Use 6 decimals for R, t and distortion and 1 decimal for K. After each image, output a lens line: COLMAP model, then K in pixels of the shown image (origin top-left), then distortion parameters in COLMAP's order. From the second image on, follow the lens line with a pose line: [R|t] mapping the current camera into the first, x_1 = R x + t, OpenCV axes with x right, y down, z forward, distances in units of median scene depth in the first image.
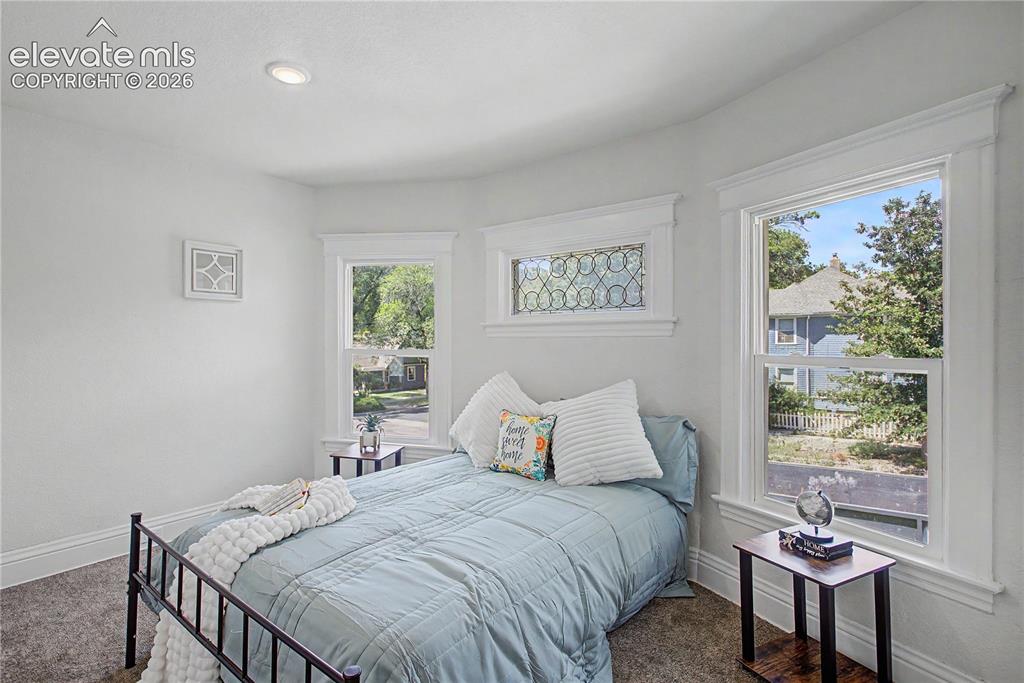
lens RADIAL K [[496.5, 0, 540.7], [0, 496.5, 330.4], [0, 0, 1]] dist [-0.003593, -0.000219]
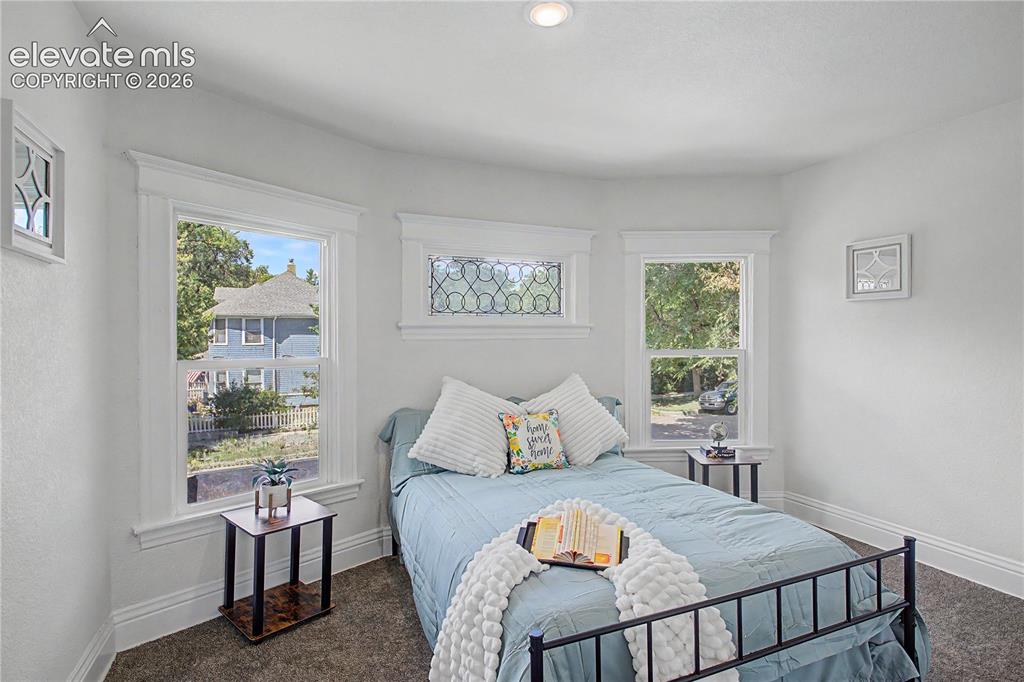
lens RADIAL K [[488.9, 0, 527.9], [0, 488.9, 335.6], [0, 0, 1]] dist [-0.004430, 0.000647]
pose [[0.495464, 0.000720, 0.868628, -0.838288], [-0.009541, 0.999944, 0.004614, 0.000196], [-0.868576, -0.010574, 0.495443, 0.444617]]
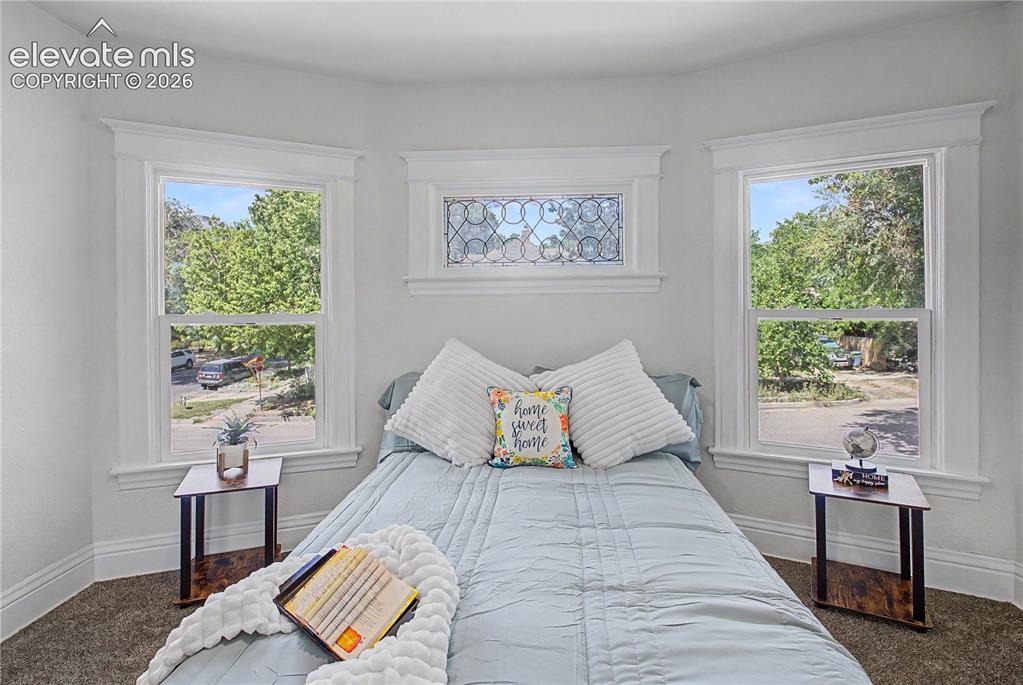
lens RADIAL K [[496.1, 0, 536.4], [0, 496.1, 295.2], [0, 0, 1]] dist [-0.003593, -0.000219]
pose [[0.831599, -0.001102, 0.555376, -0.421269], [-0.001586, 0.999989, 0.004359, 0.011353], [-0.555375, -0.004506, 0.831588, 0.293414]]
